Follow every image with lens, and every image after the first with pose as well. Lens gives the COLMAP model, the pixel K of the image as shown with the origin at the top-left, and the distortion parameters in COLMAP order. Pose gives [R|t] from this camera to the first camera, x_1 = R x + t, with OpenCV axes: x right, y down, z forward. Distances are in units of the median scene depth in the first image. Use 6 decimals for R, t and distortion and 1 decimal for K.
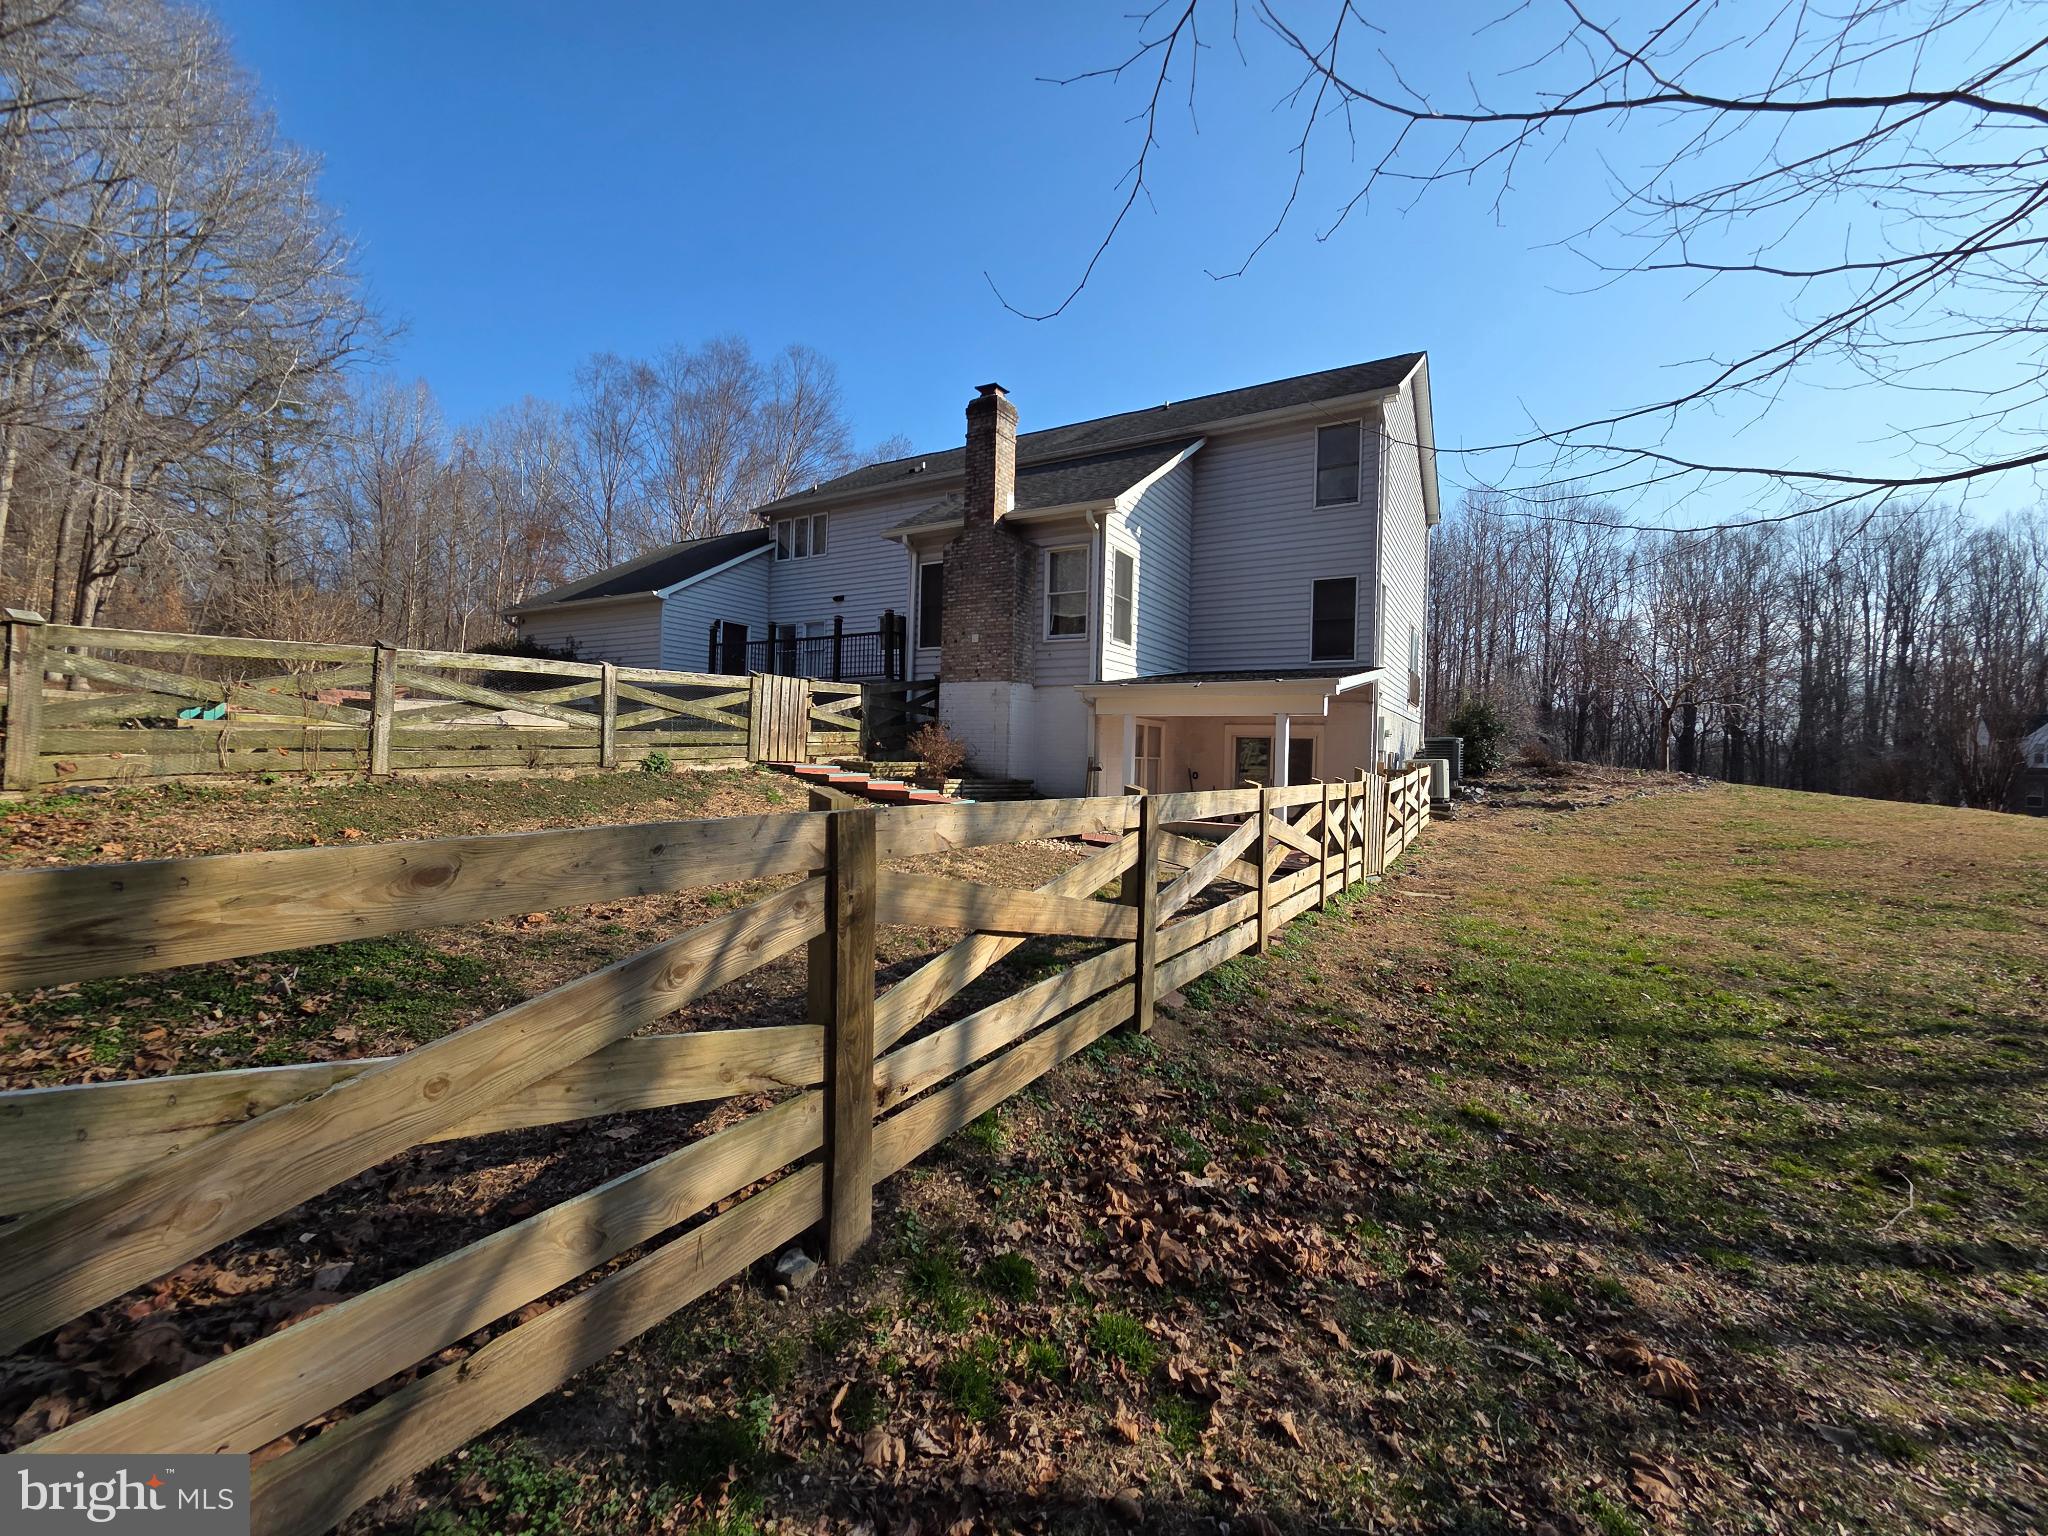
lens RADIAL K [[831.2, 0, 1025.9], [0, 831.2, 759.9], [0, 0, 1]] dist [0.003437, -0.000360]
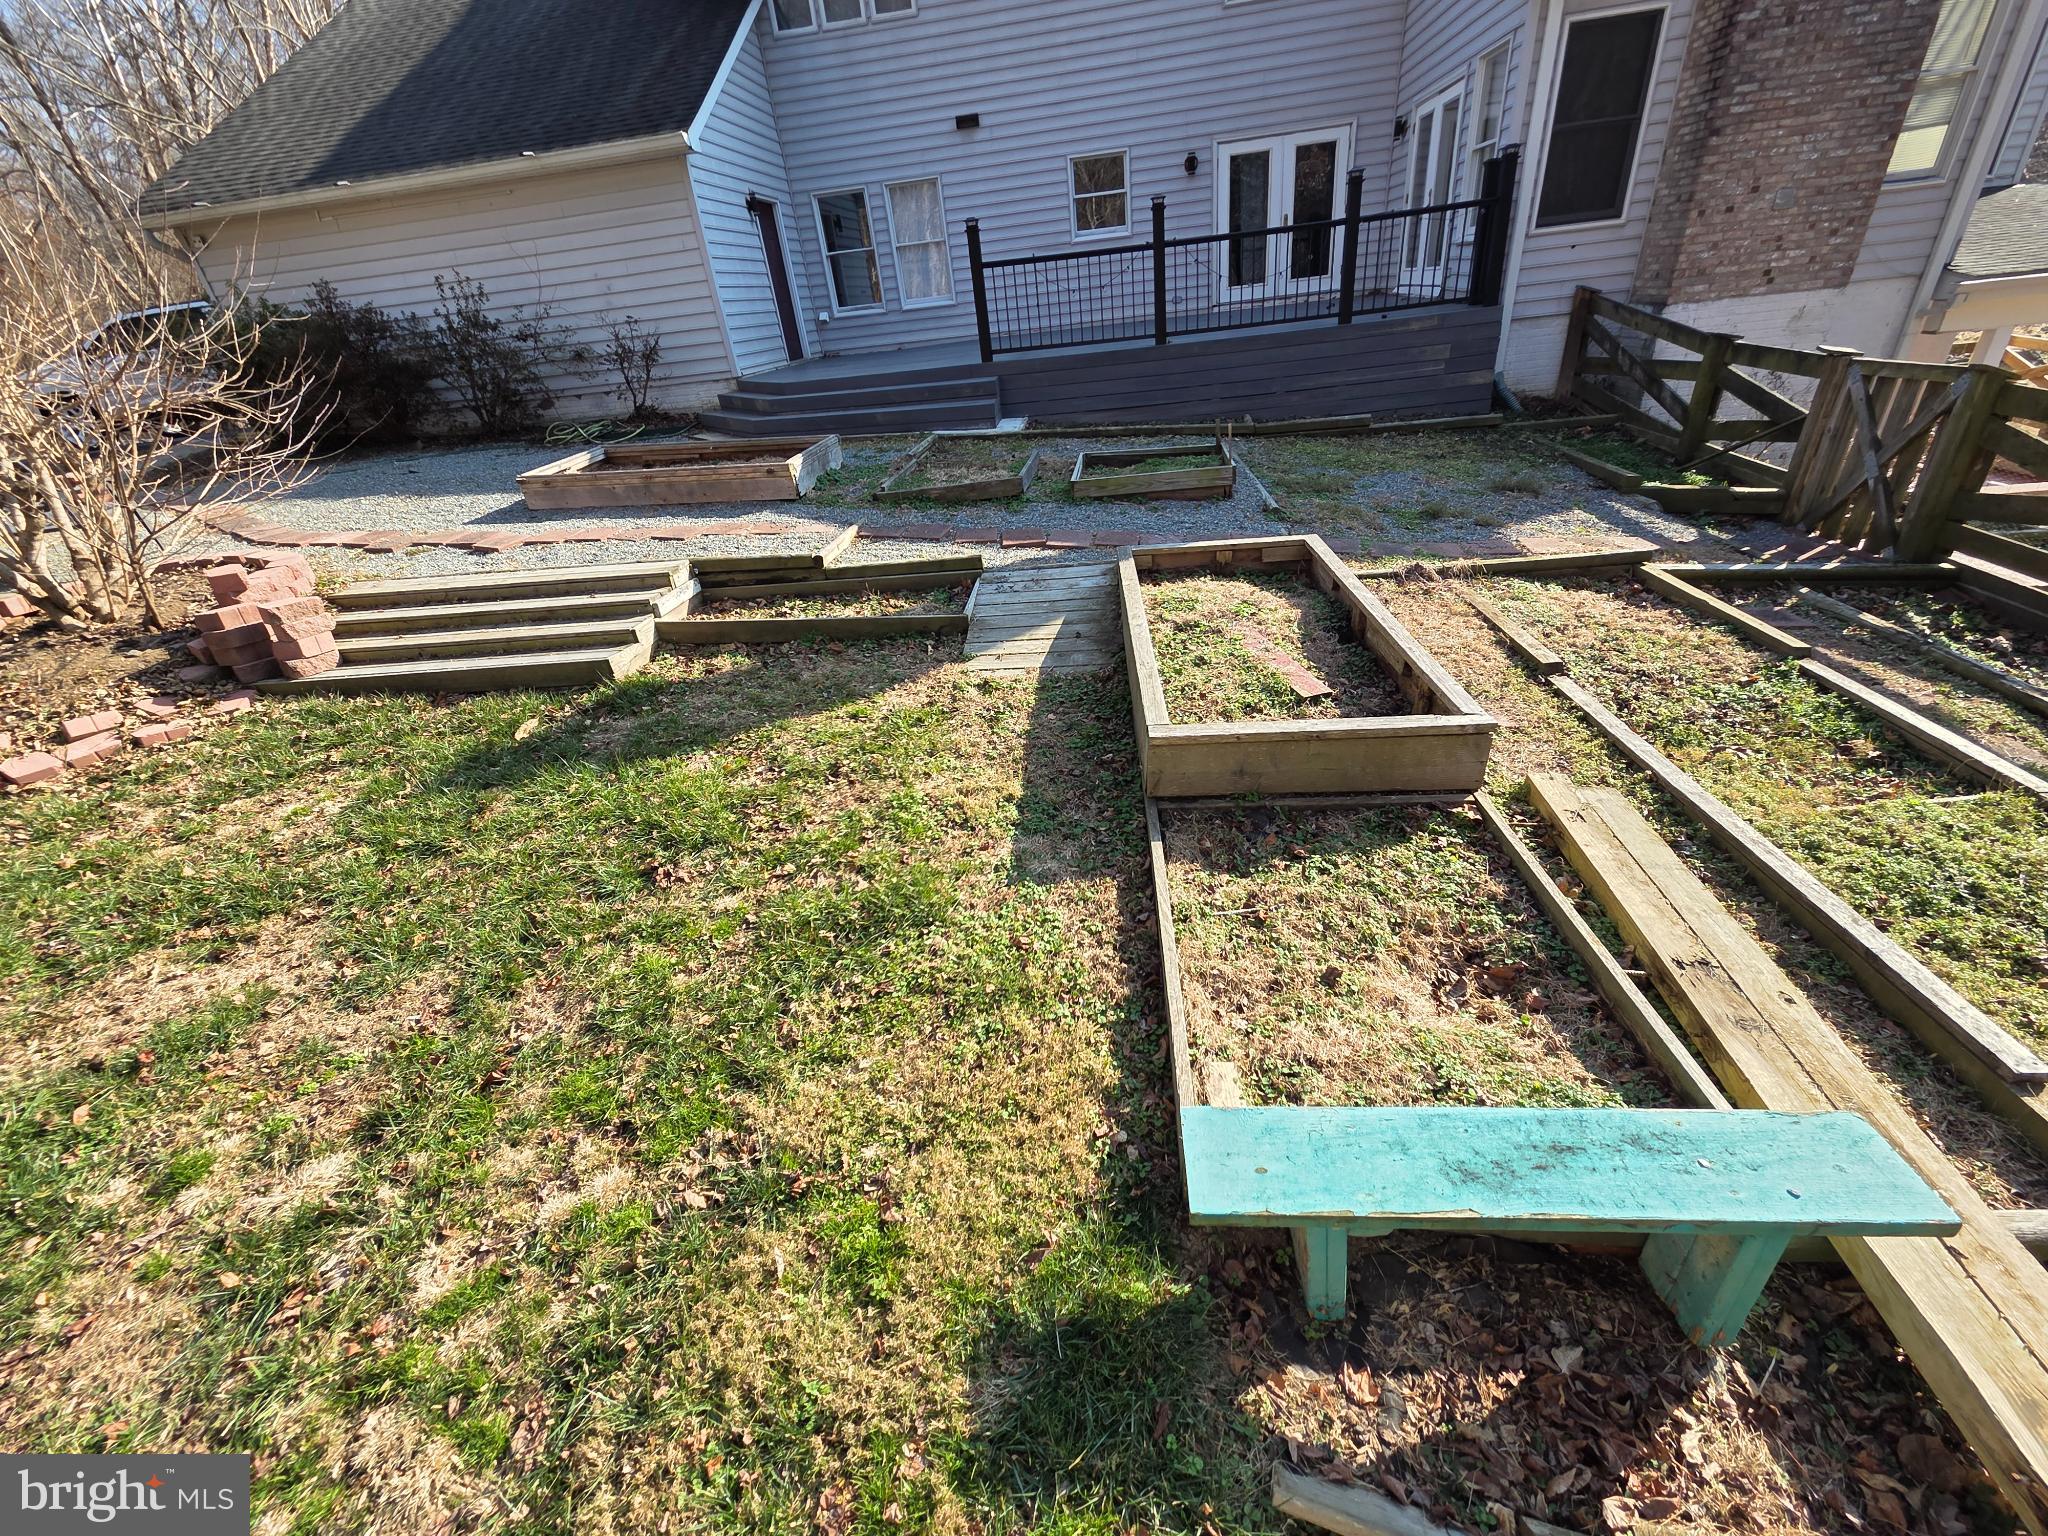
lens RADIAL K [[831.2, 0, 1025.9], [0, 831.2, 759.9], [0, 0, 1]] dist [0.003437, -0.000360]
pose [[0.903704, -0.301318, 0.304182, -2.874196], [0.124369, 0.864548, 0.486917, -0.600986], [-0.409697, -0.402198, 0.818770, 2.450555]]
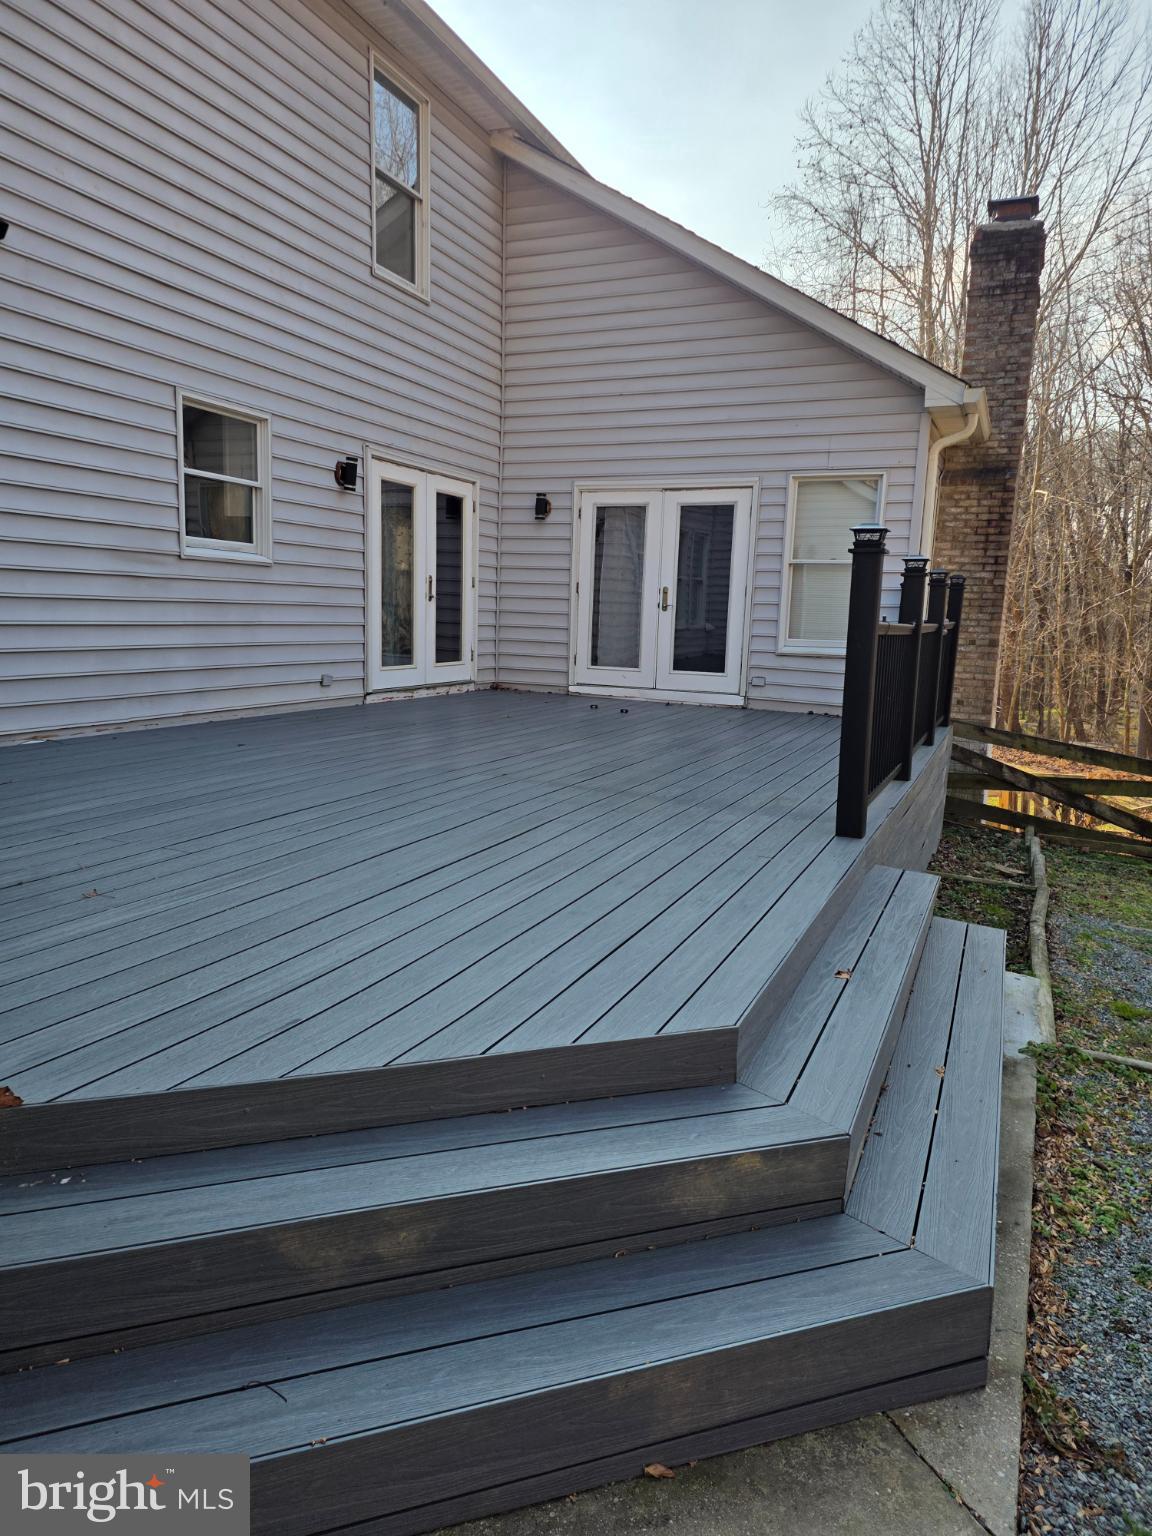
lens RADIAL K [[1015.2, 0, 584.1], [0, 1015.2, 762.2], [0, 0, 1]] dist [0.123822, -0.178458]
pose [[-0.123137, -0.169288, 0.977844, -3.017411], [-0.029730, 0.985530, 0.166875, -0.711857], [-0.991944, -0.008523, -0.126388, 5.459544]]
